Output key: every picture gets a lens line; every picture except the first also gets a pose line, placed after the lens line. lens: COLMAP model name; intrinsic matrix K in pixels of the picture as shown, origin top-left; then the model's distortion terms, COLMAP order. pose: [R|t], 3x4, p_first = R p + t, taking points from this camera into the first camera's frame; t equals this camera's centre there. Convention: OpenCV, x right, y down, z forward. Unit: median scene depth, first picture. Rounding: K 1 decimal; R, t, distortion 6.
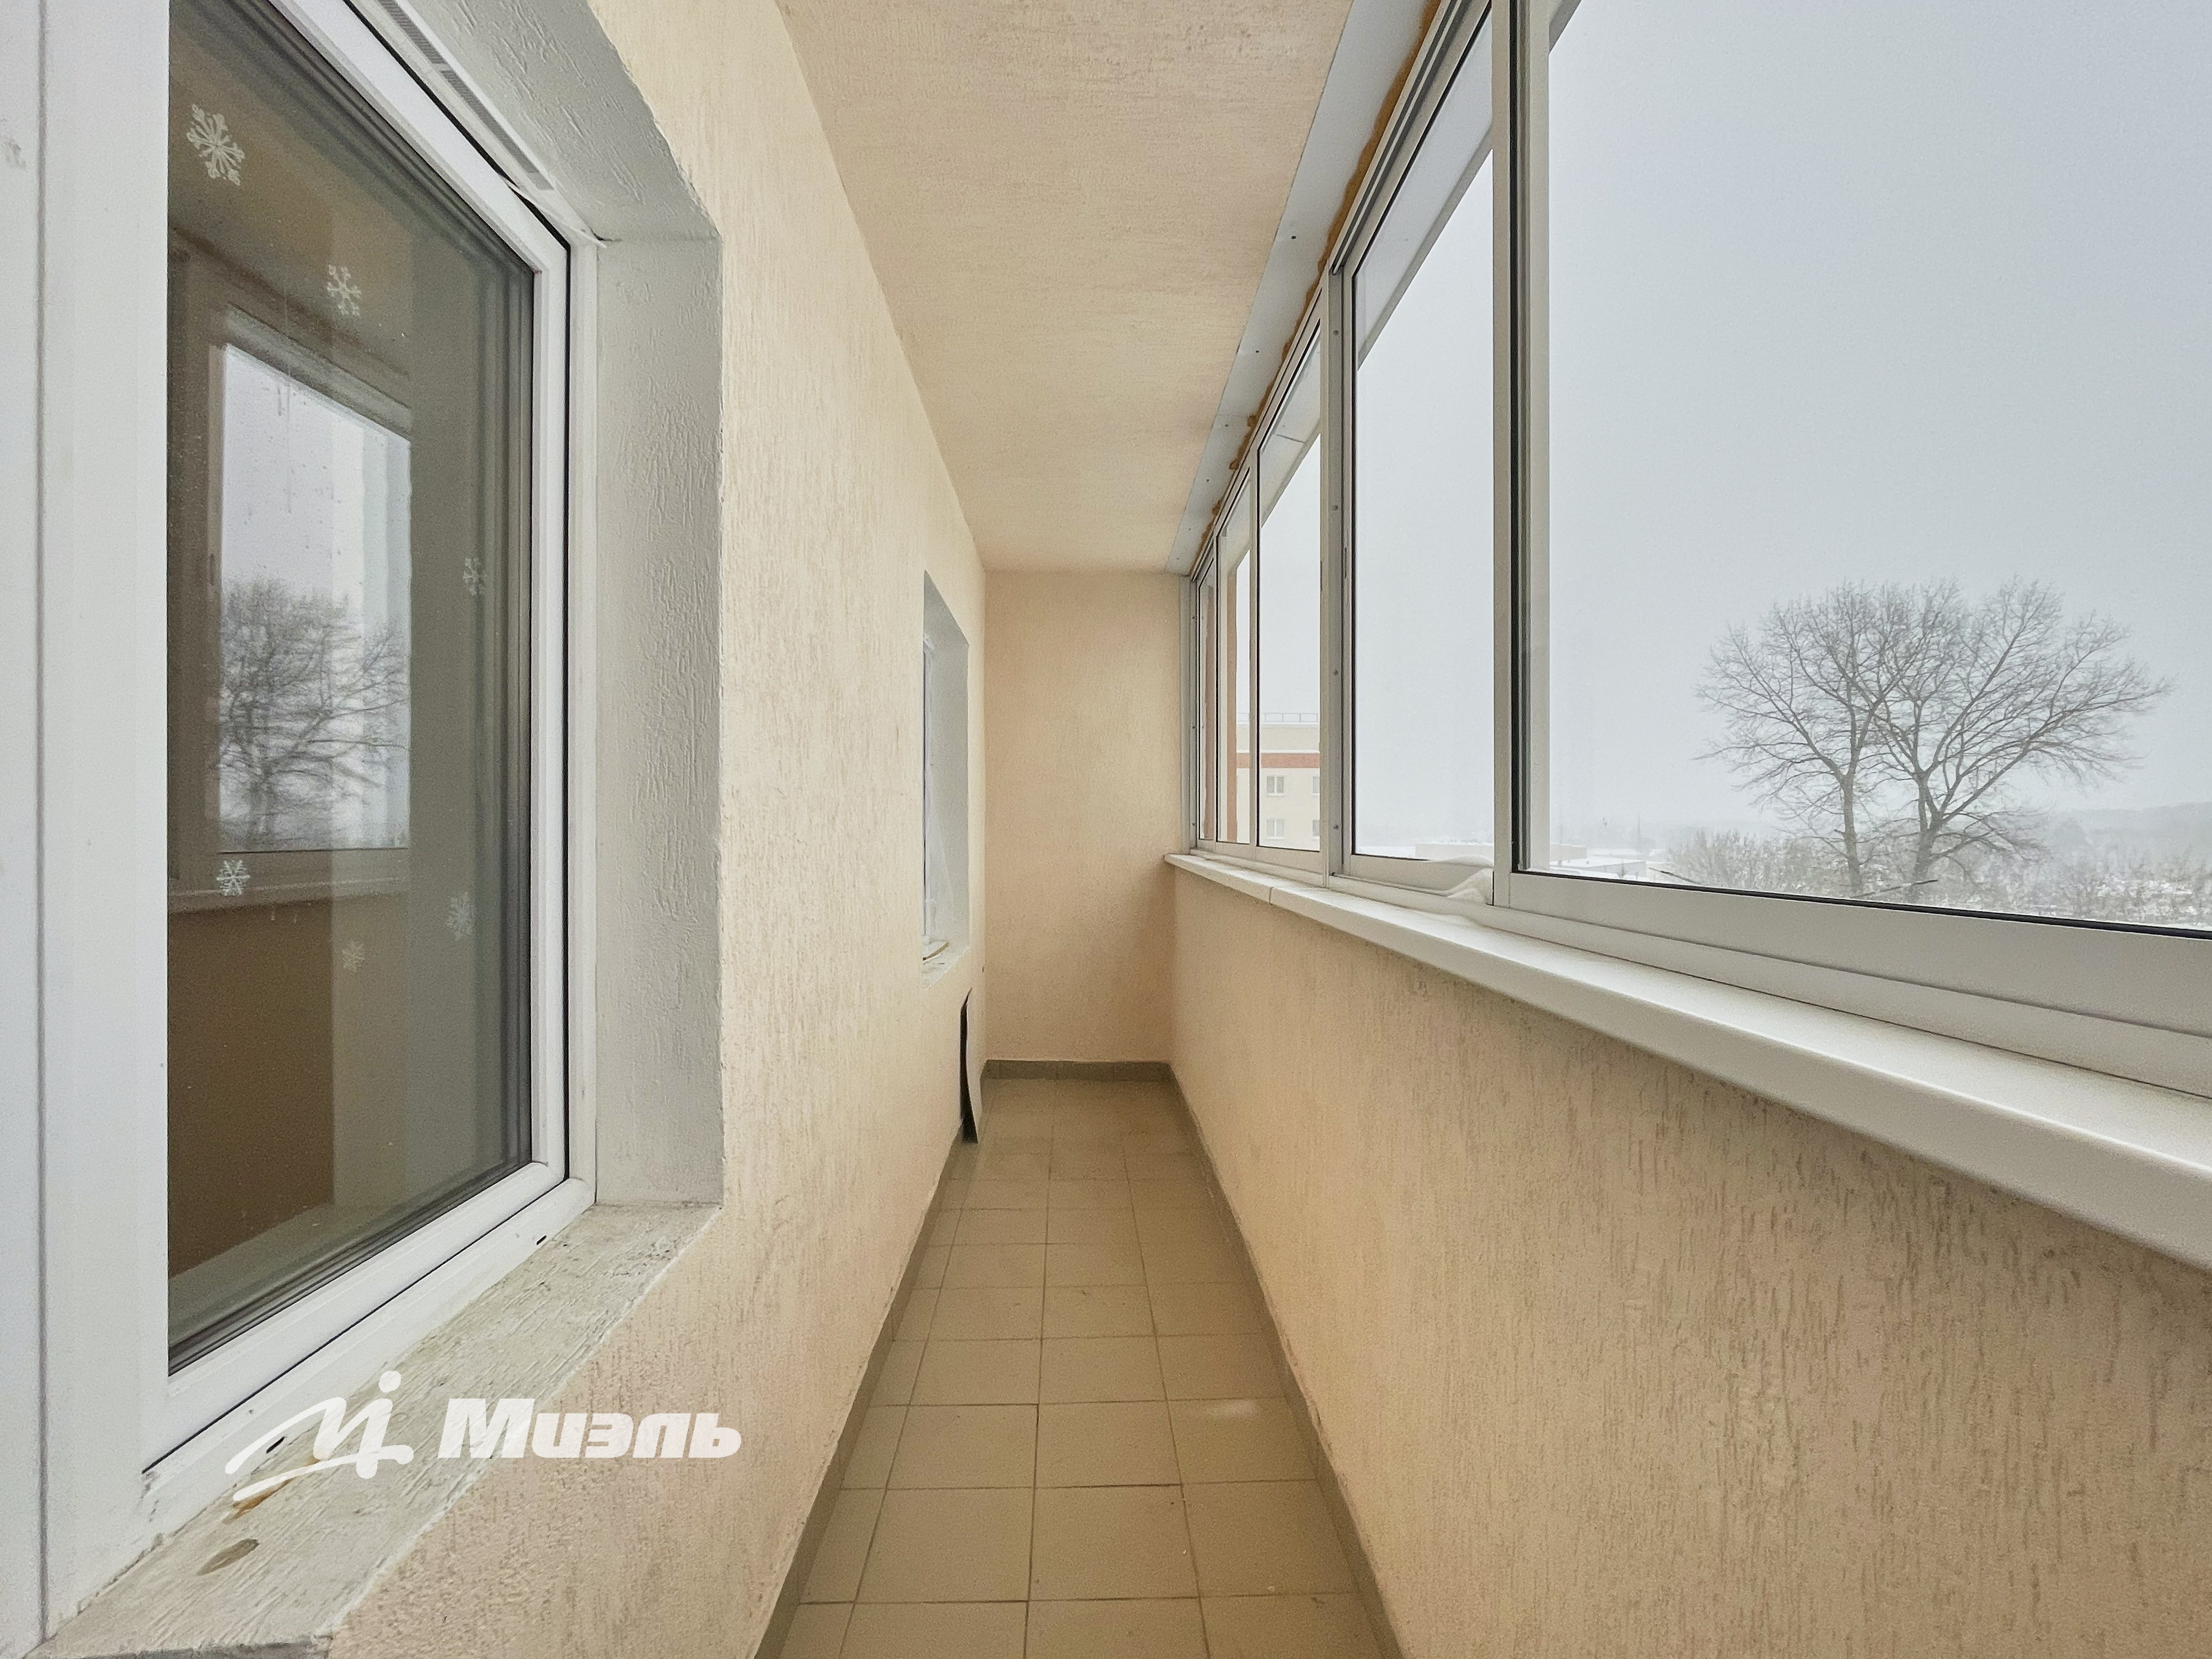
lens RADIAL K [[1070.9, 0, 1193.9], [0, 1070.9, 862.1], [0, 0, 1]] dist [-0.009152, -0.000272]
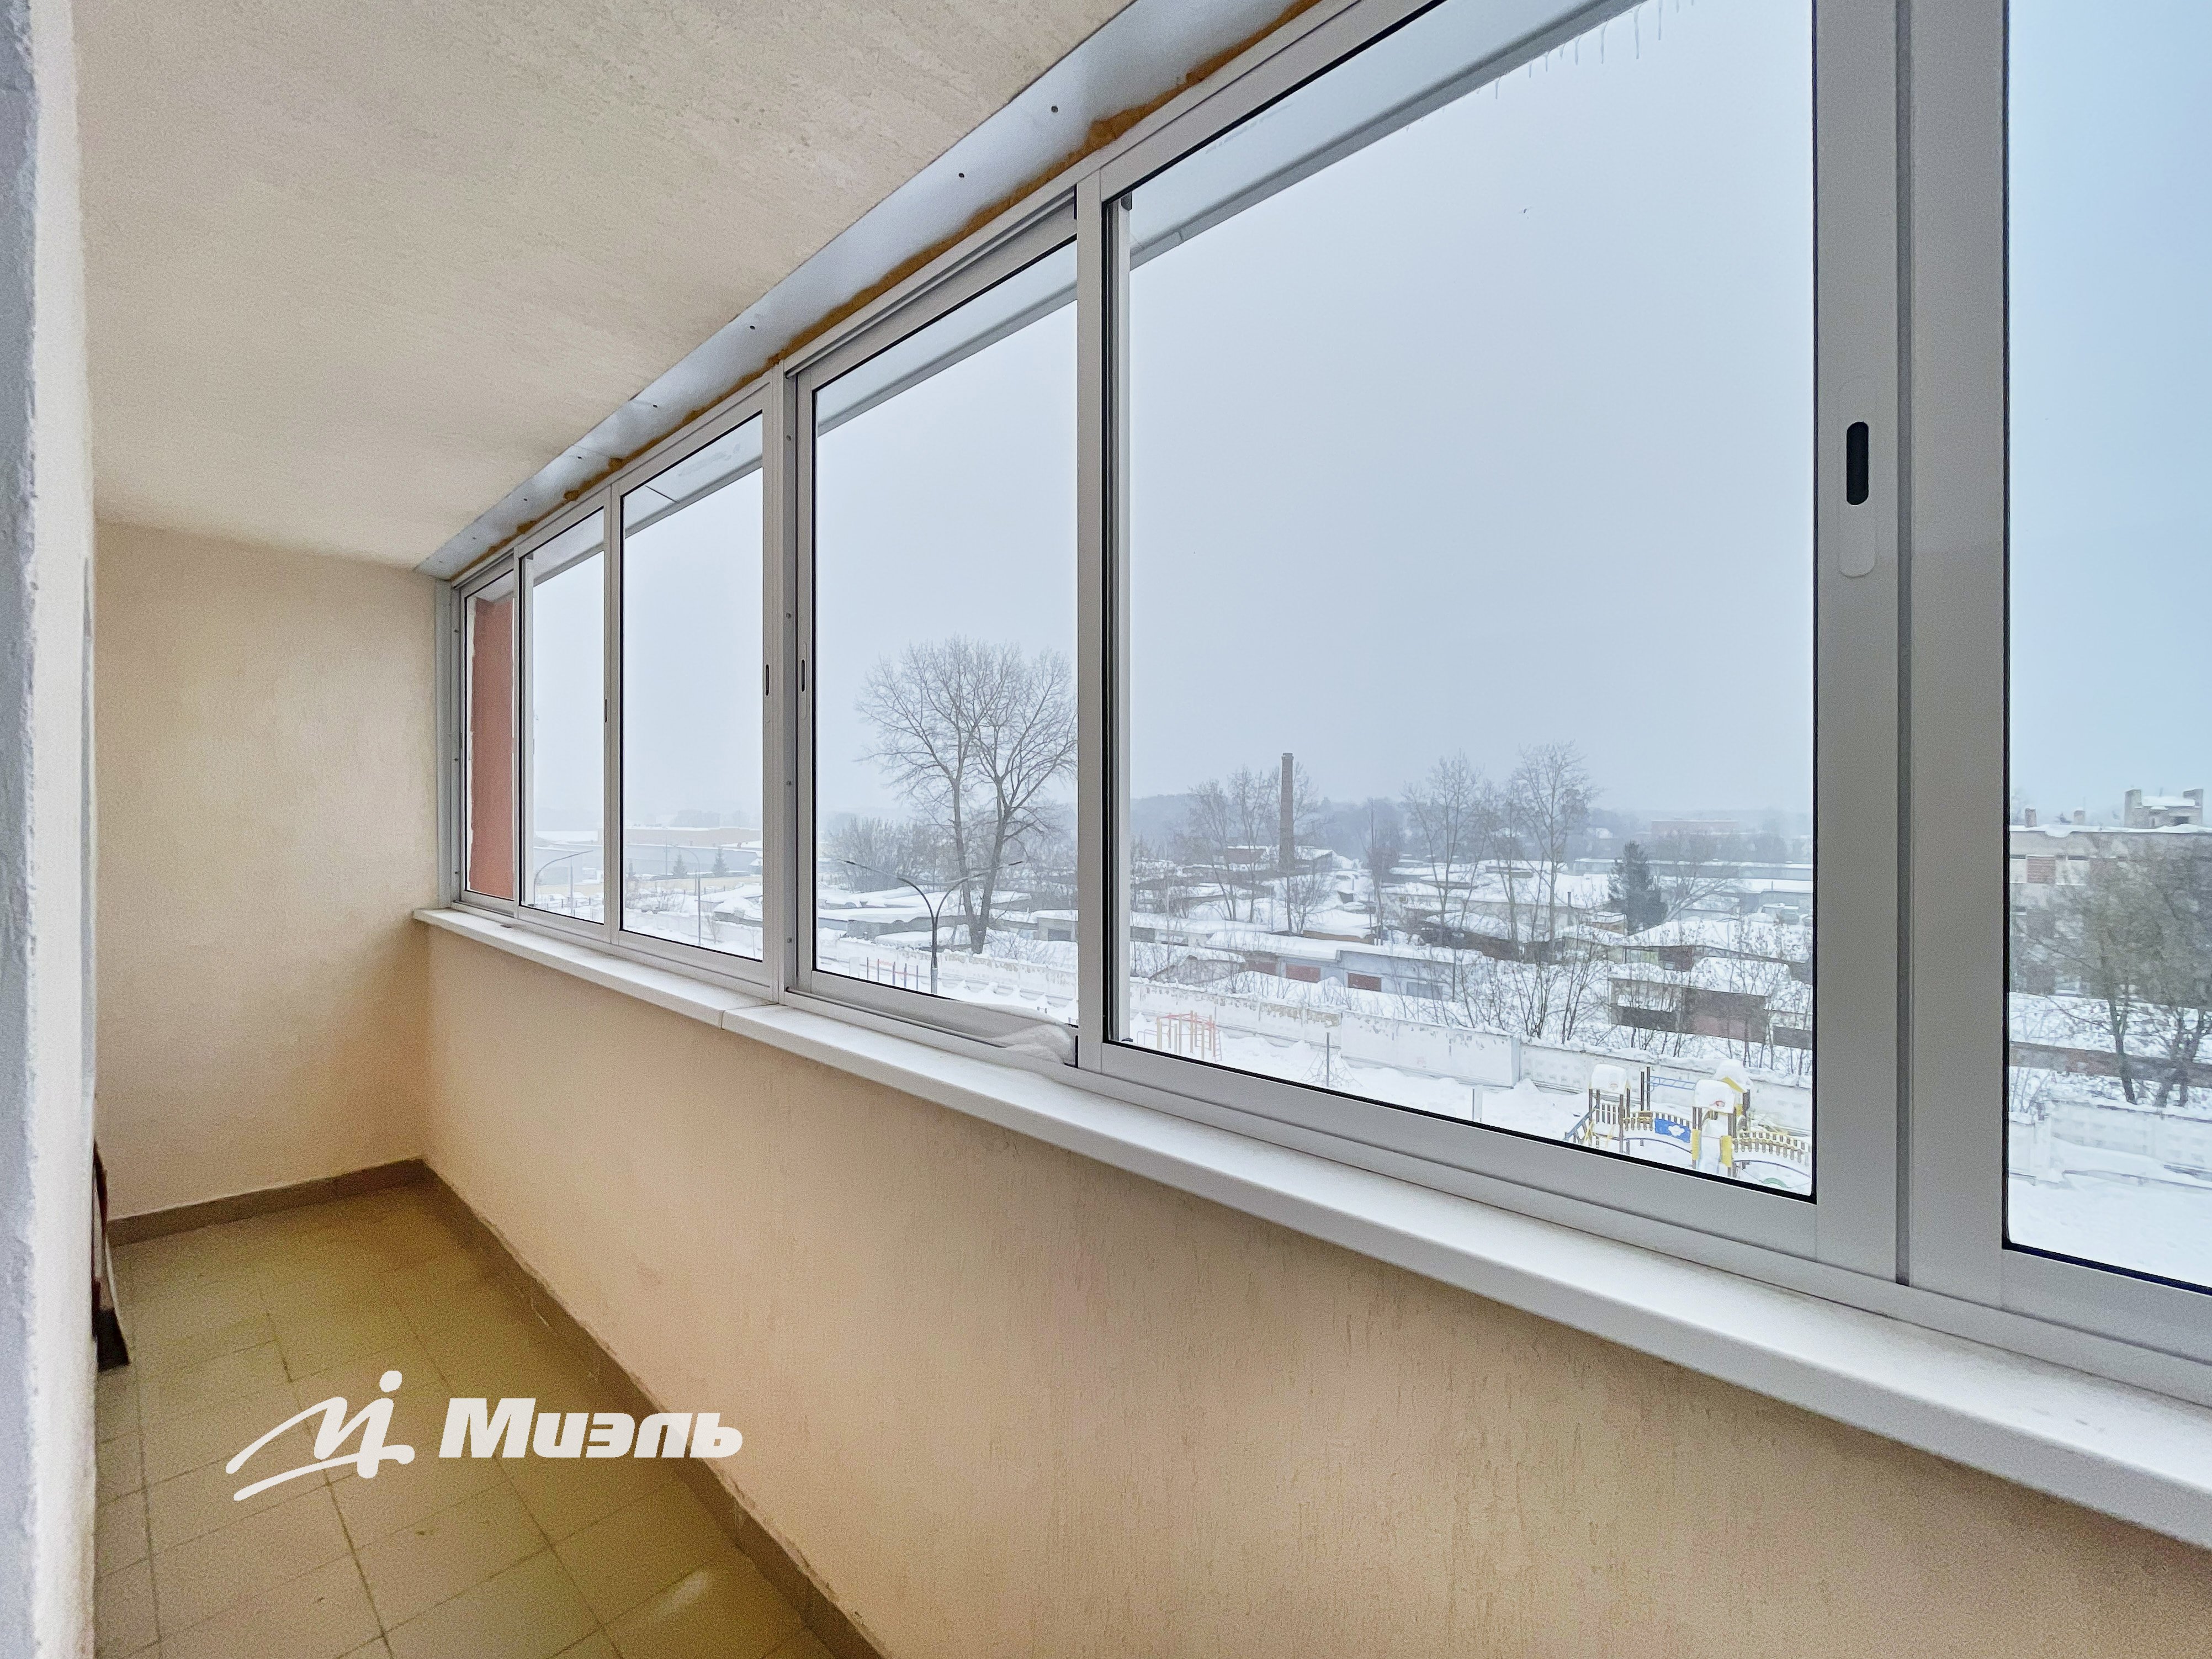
lens RADIAL K [[894.8, 0, 1128.9], [0, 894.8, 823.5], [0, 0, 1]] dist [-0.006746, 0.000173]
pose [[0.695870, 0.003390, 0.718159, -0.137959], [-0.011901, 0.999906, 0.006813, -0.086080], [-0.718069, -0.013288, 0.695845, 0.115153]]
